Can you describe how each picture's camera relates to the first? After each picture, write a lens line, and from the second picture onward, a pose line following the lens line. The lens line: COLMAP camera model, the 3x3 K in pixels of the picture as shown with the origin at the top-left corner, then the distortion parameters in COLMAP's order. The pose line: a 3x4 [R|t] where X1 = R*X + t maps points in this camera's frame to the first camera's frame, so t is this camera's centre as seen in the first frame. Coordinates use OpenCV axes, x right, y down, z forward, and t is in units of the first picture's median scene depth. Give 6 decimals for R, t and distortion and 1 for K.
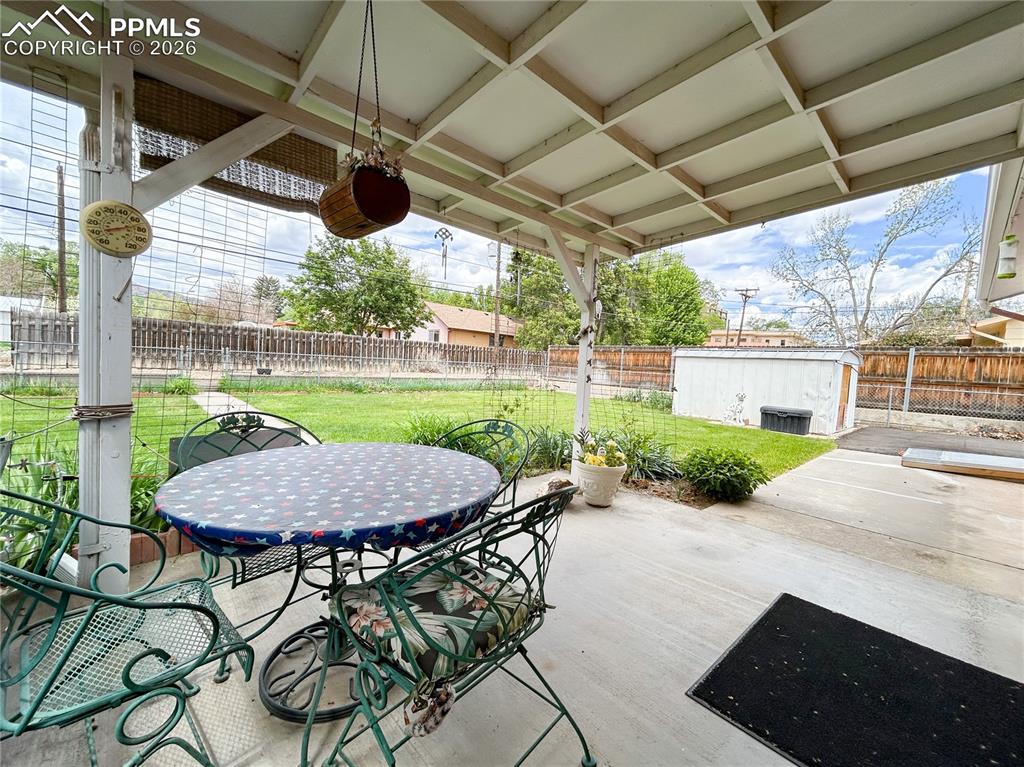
lens RADIAL K [[418.9, 0, 518.2], [0, 418.9, 385.4], [0, 0, 1]] dist [-0.001607, 0.000562]
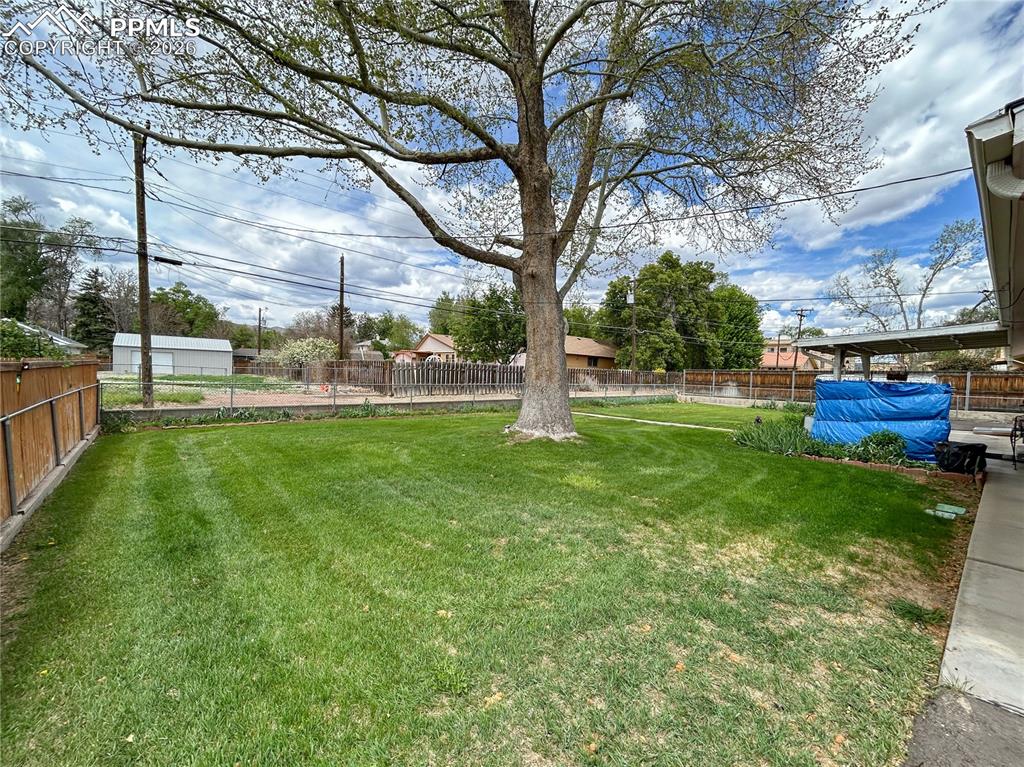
lens RADIAL K [[418.9, 0, 513.7], [0, 418.9, 379.4], [0, 0, 1]] dist [-0.001607, 0.000562]
pose [[0.998920, -0.026506, -0.038160, -0.453140], [0.024874, 0.998782, -0.042621, -0.019671], [0.039243, 0.041626, 0.998362, -0.413389]]
